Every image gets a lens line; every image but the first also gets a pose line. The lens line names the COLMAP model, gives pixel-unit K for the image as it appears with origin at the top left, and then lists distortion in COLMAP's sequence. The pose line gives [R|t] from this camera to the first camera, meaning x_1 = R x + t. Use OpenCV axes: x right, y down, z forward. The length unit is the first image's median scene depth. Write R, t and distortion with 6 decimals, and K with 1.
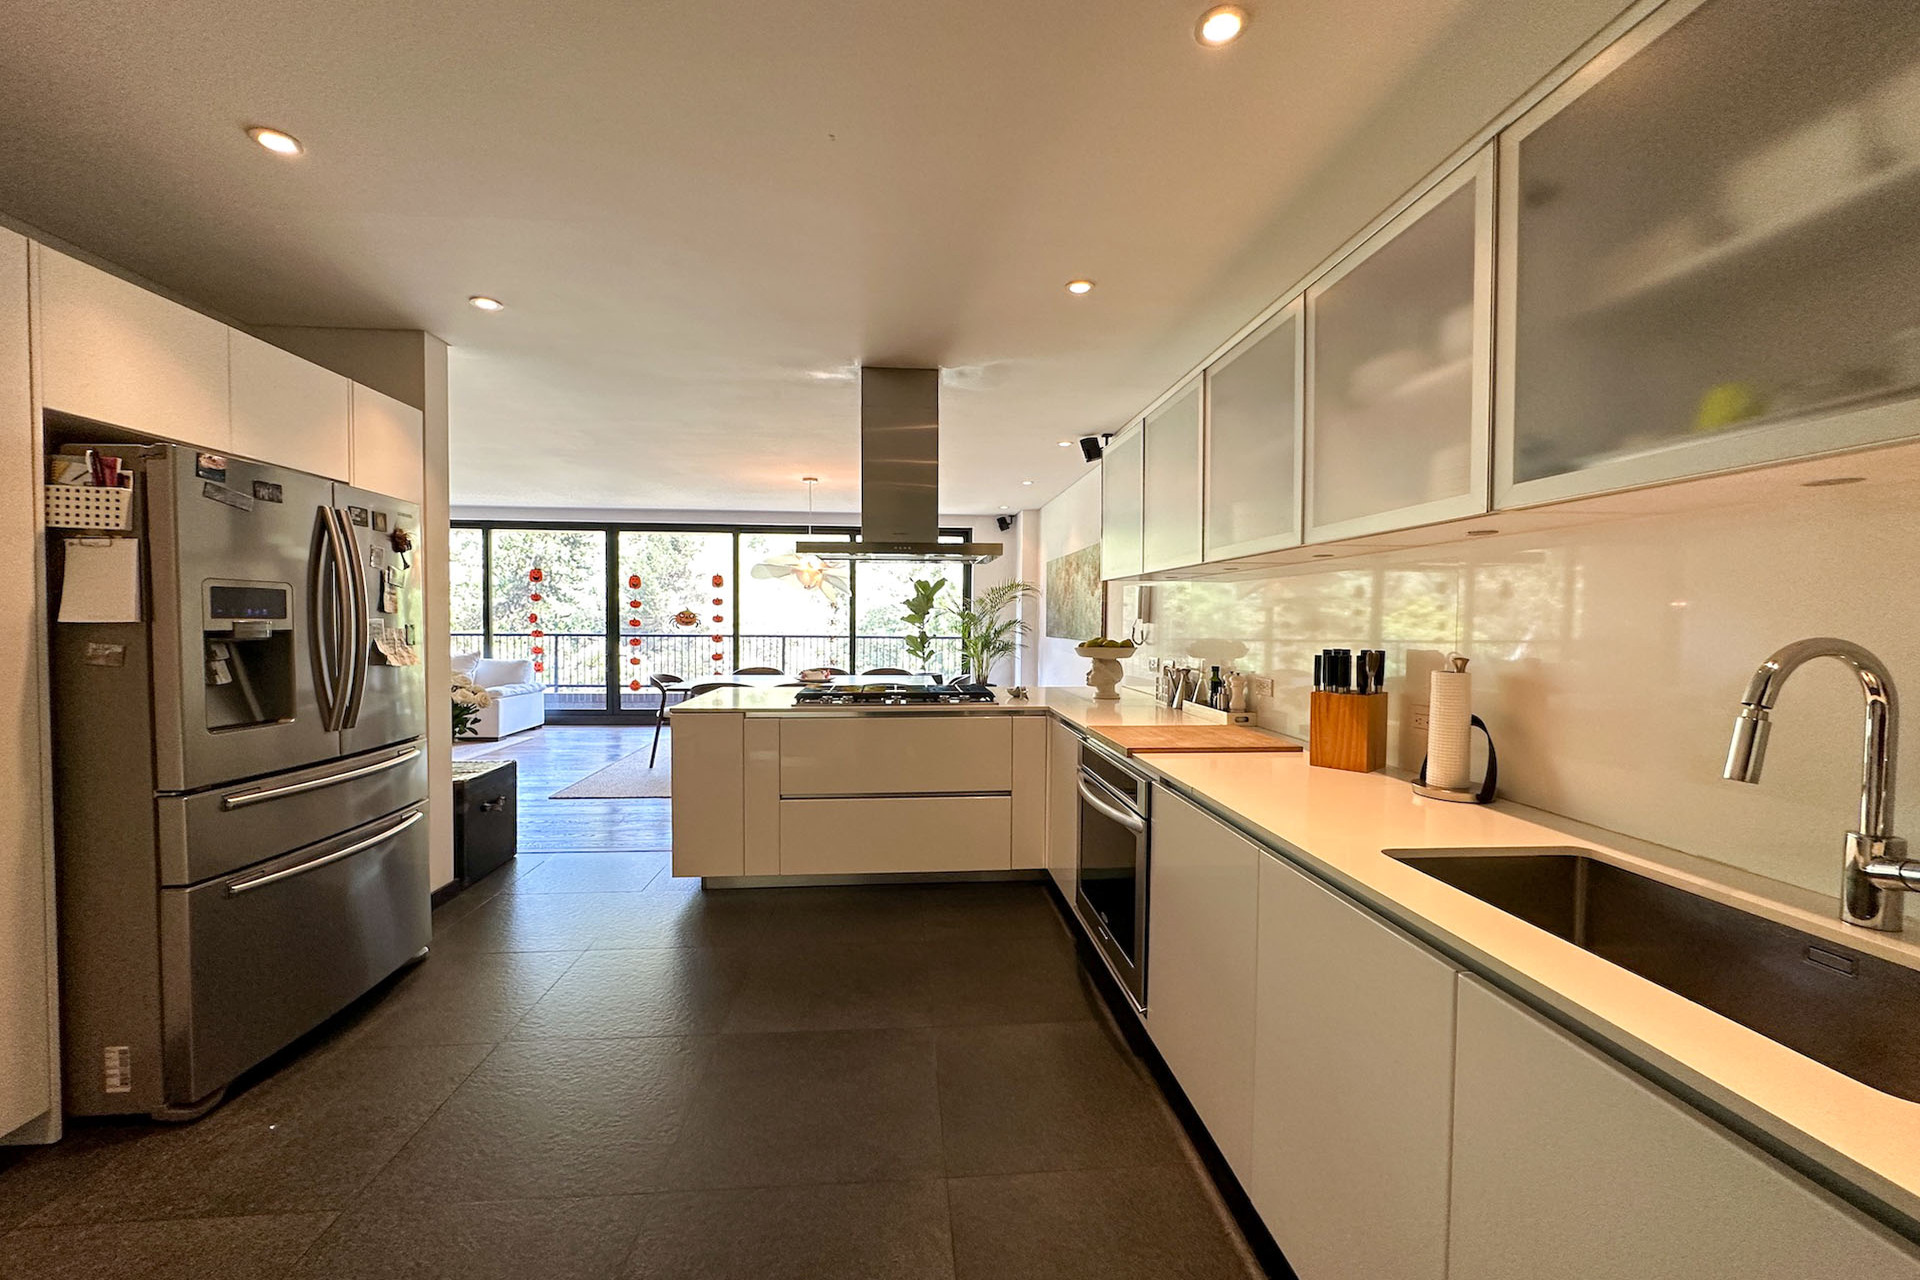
lens RADIAL K [[768.2, 0, 963.7], [0, 768.2, 642.4], [0, 0, 1]] dist [-0.000669, 0.000404]
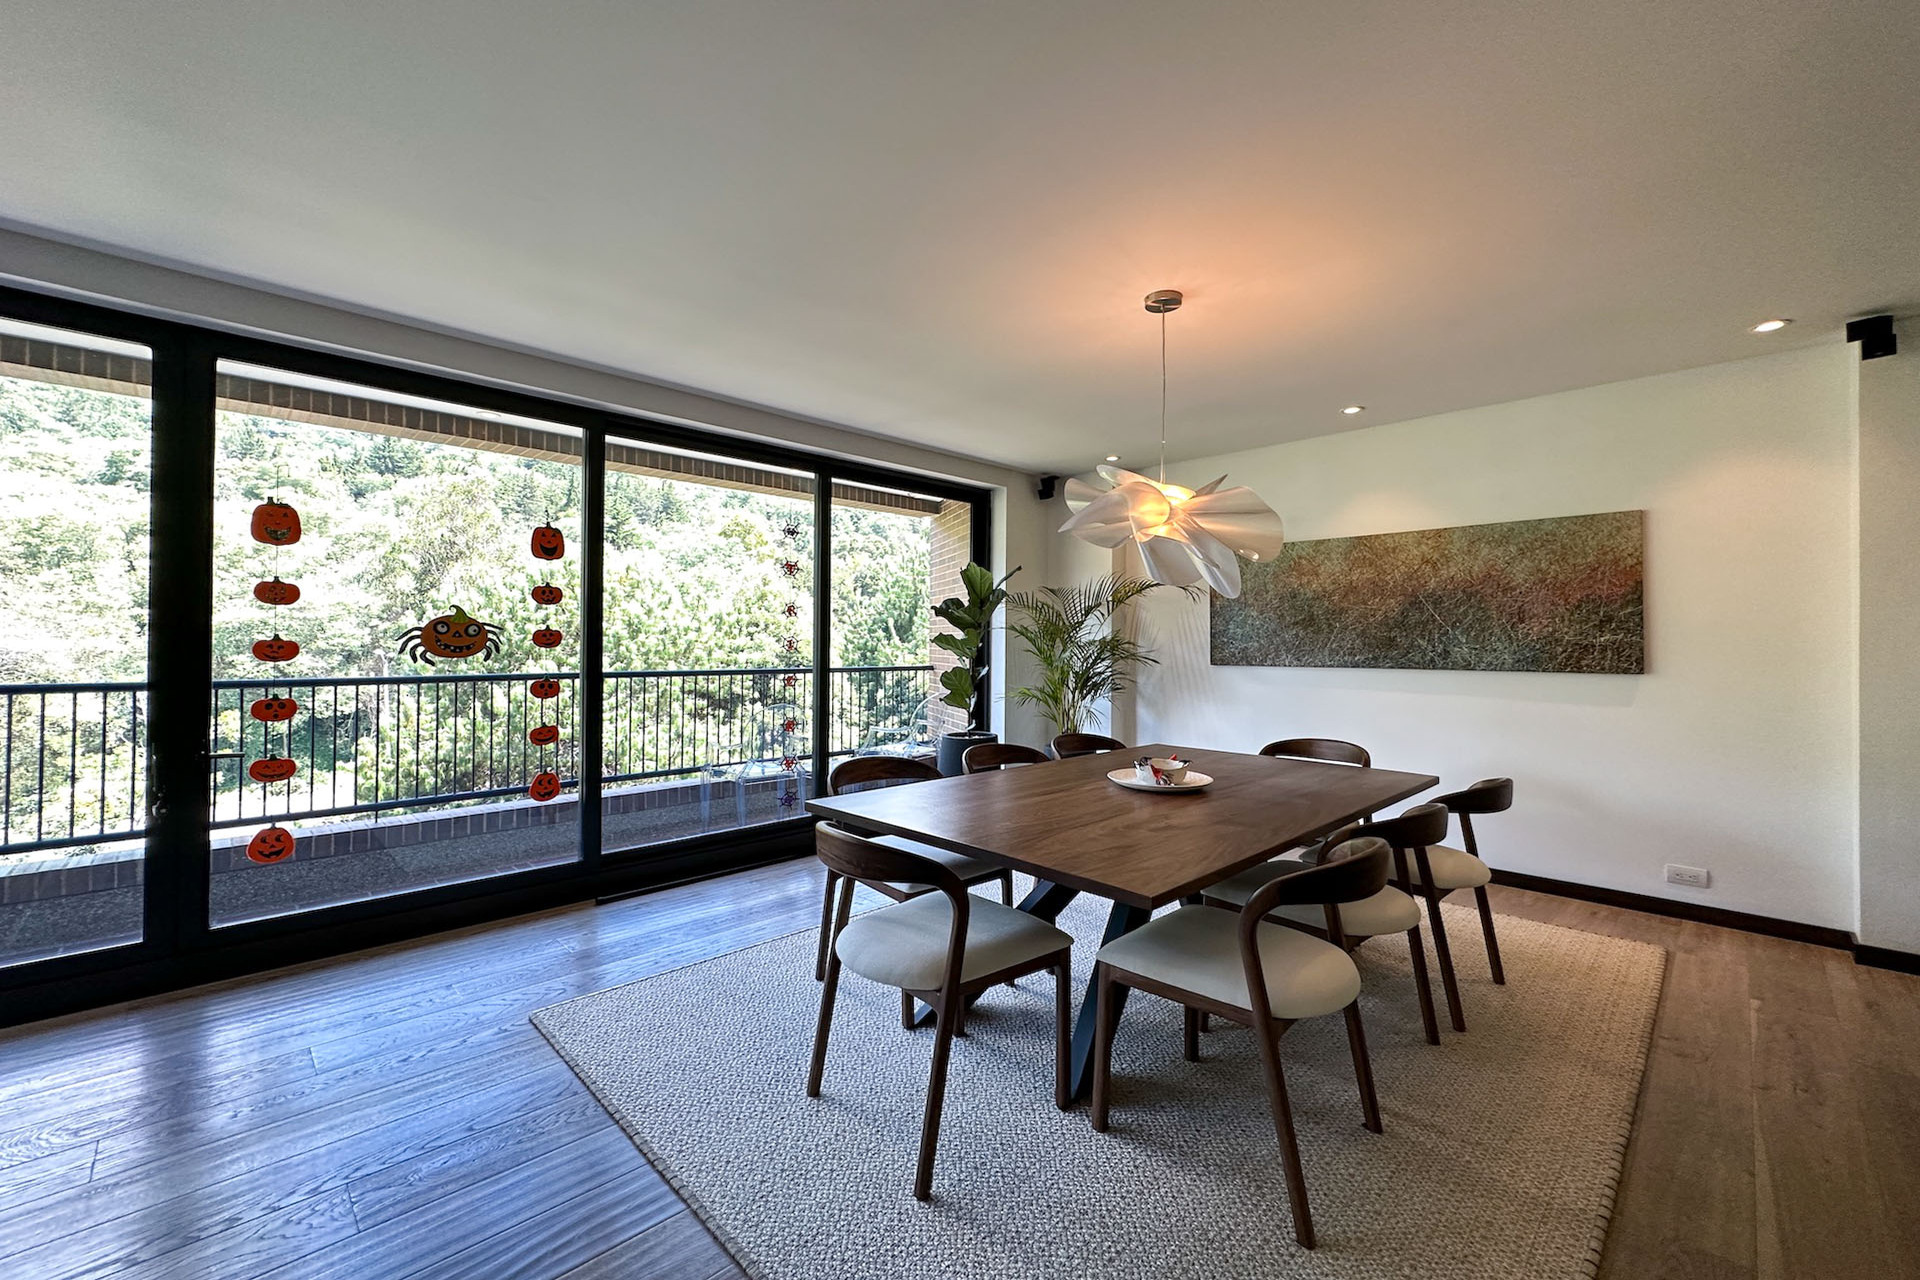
lens RADIAL K [[768.2, 0, 962.7], [0, 768.2, 636.6], [0, 0, 1]] dist [-0.000669, 0.000404]
pose [[0.772354, 0.001401, 0.635191, -0.413679], [0.021852, 0.999347, -0.028775, -0.015307], [-0.634816, 0.036105, 0.771819, 0.571103]]
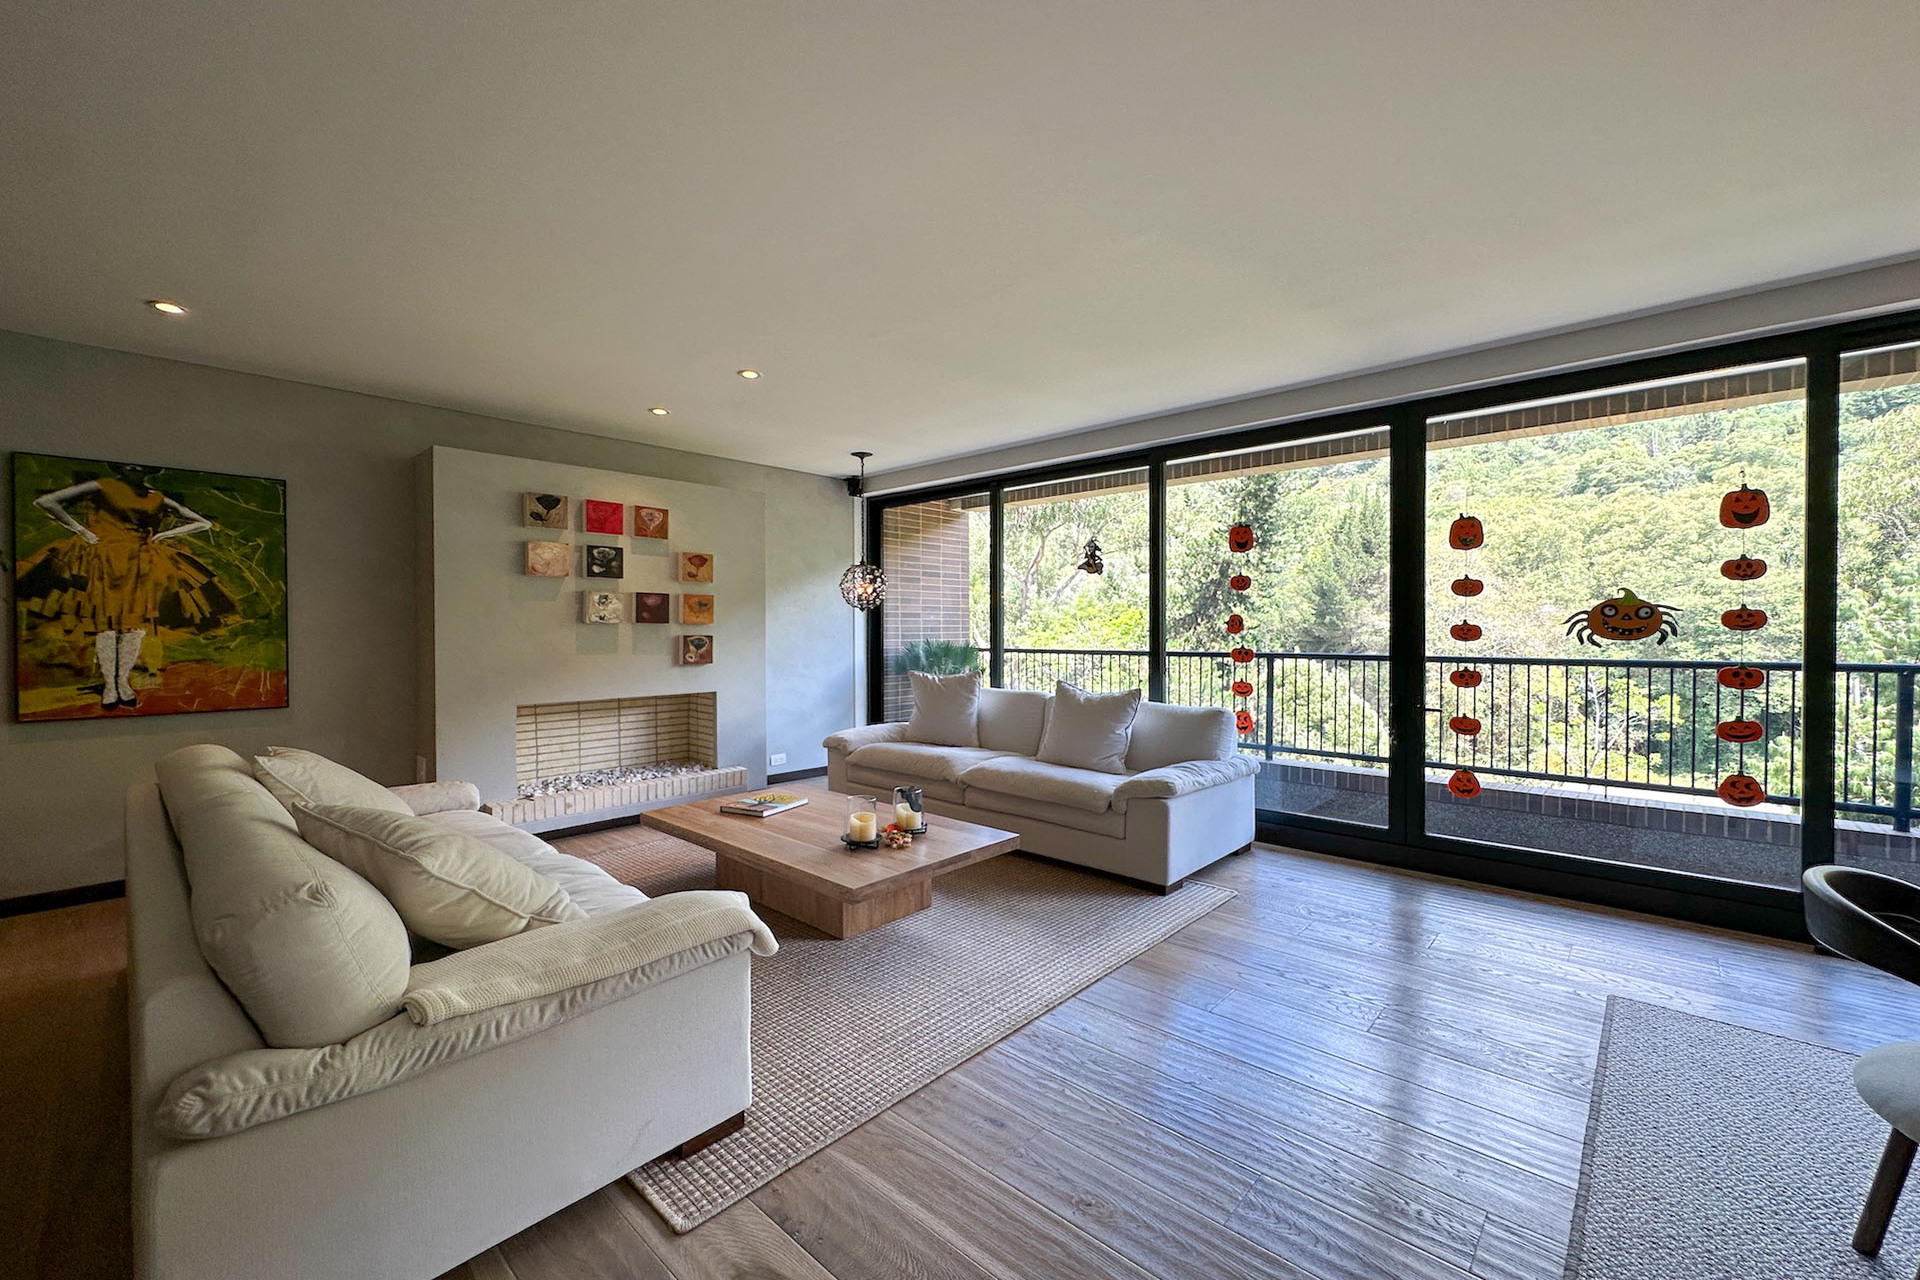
lens RADIAL K [[768.2, 0, 959.0], [0, 768.2, 638.5], [0, 0, 1]] dist [-0.000669, 0.000404]
pose [[0.672182, -0.001312, -0.740385, -0.307977], [-0.015030, 0.999768, -0.015416, -0.011530], [0.740233, 0.021491, 0.672007, 0.524387]]
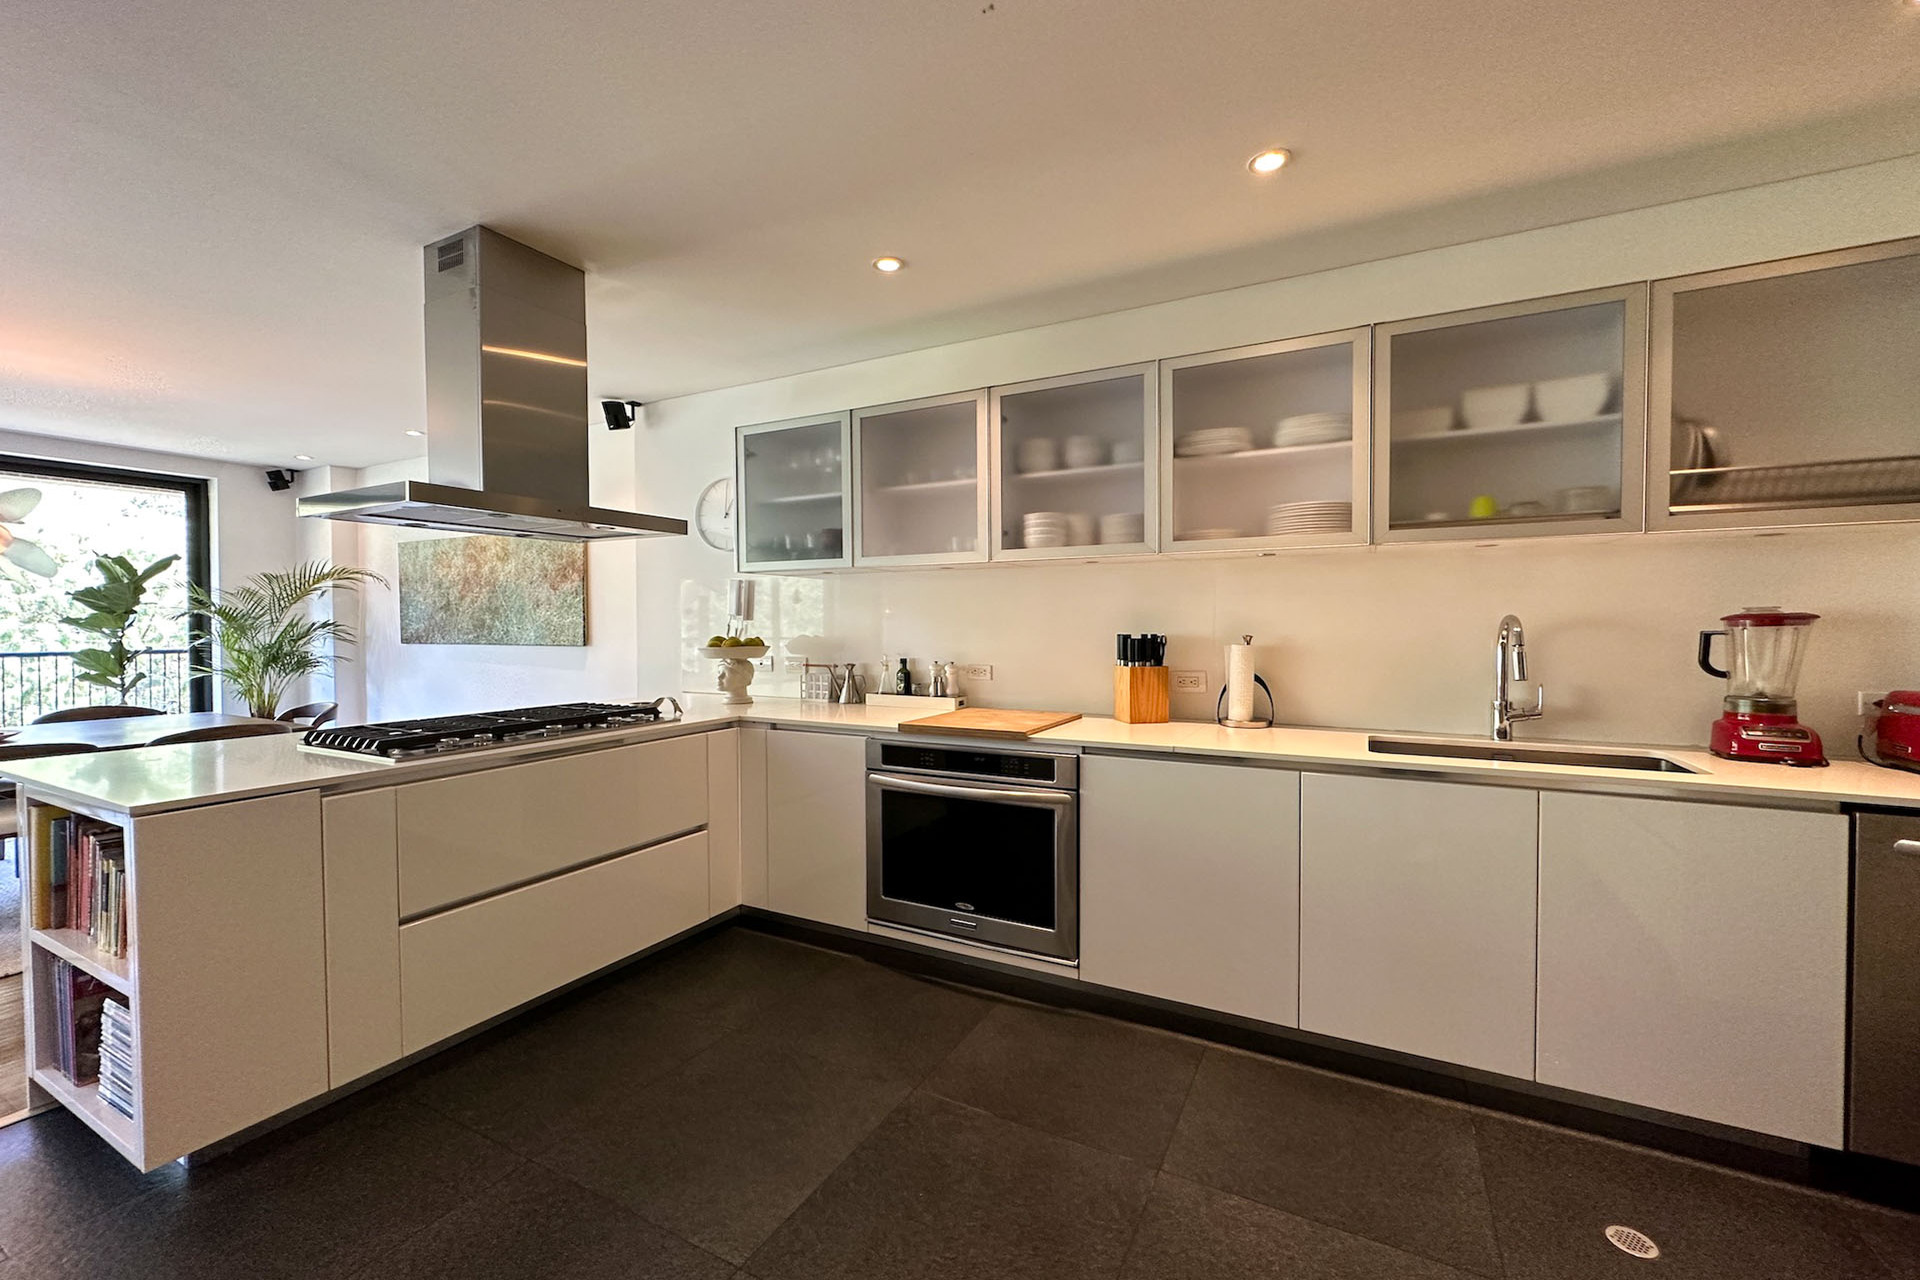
lens RADIAL K [[768.2, 0, 956.6], [0, 768.2, 641.1], [0, 0, 1]] dist [-0.000669, 0.000404]
pose [[0.546109, -0.030158, 0.837171, -0.197312], [0.033971, 0.999327, 0.013839, -0.001818], [-0.837025, 0.020882, 0.546766, 0.133846]]
